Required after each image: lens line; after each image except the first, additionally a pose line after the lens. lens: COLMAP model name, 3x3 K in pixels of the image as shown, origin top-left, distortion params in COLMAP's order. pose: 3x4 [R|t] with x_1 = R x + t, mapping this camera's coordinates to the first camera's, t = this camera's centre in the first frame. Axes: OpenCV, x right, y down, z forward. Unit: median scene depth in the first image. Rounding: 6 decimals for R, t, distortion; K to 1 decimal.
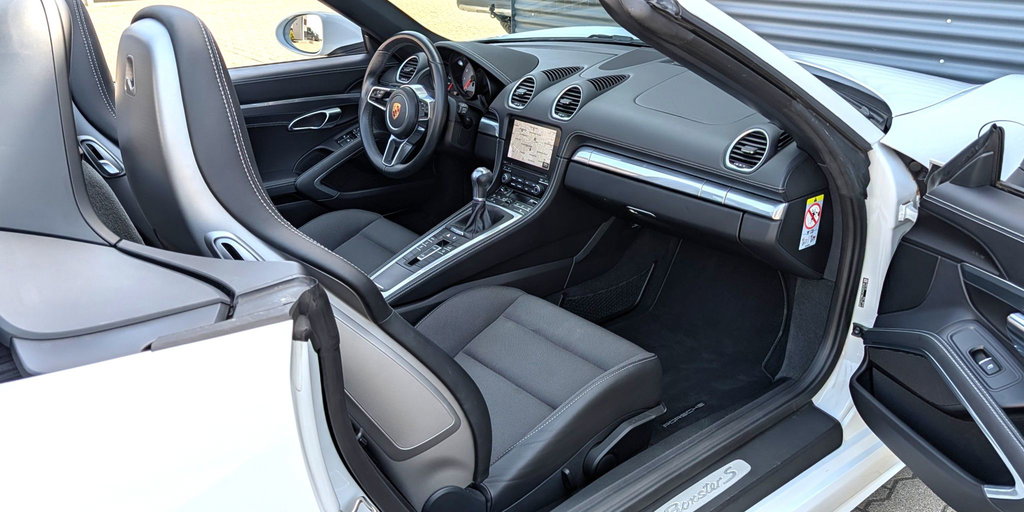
lens RADIAL K [[835.3, 0, 512.0], [0, 835.3, 256.0], [0, 0, 1]] dist [0.128520, -0.492557]
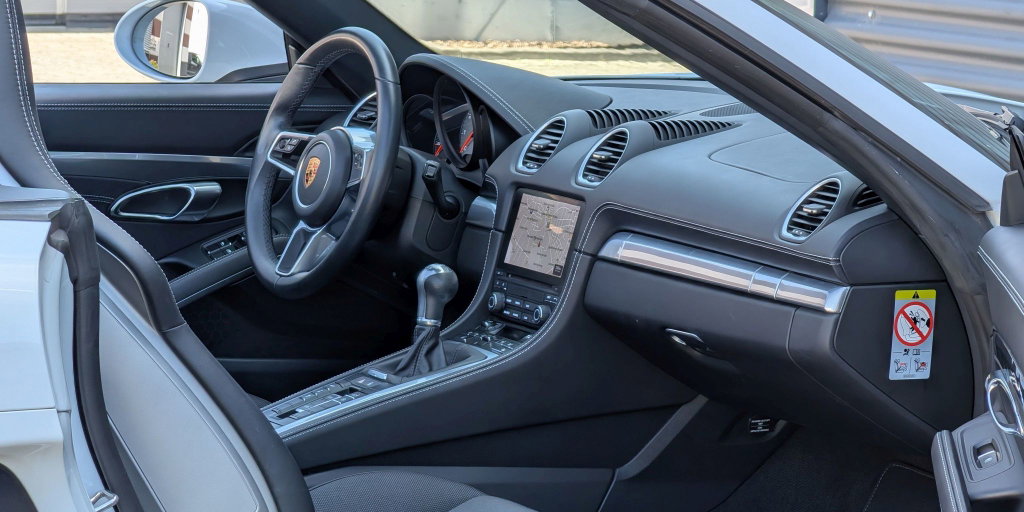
lens RADIAL K [[3115.7, 0, 512.0], [0, 3115.7, 256.0], [0, 0, 1]] dist [0.068041, 0.207366]
pose [[0.985925, 0.070183, -0.151744, 0.298140], [-0.104465, 0.967236, -0.231390, 0.329805], [0.130533, 0.243985, 0.960954, -0.871346]]
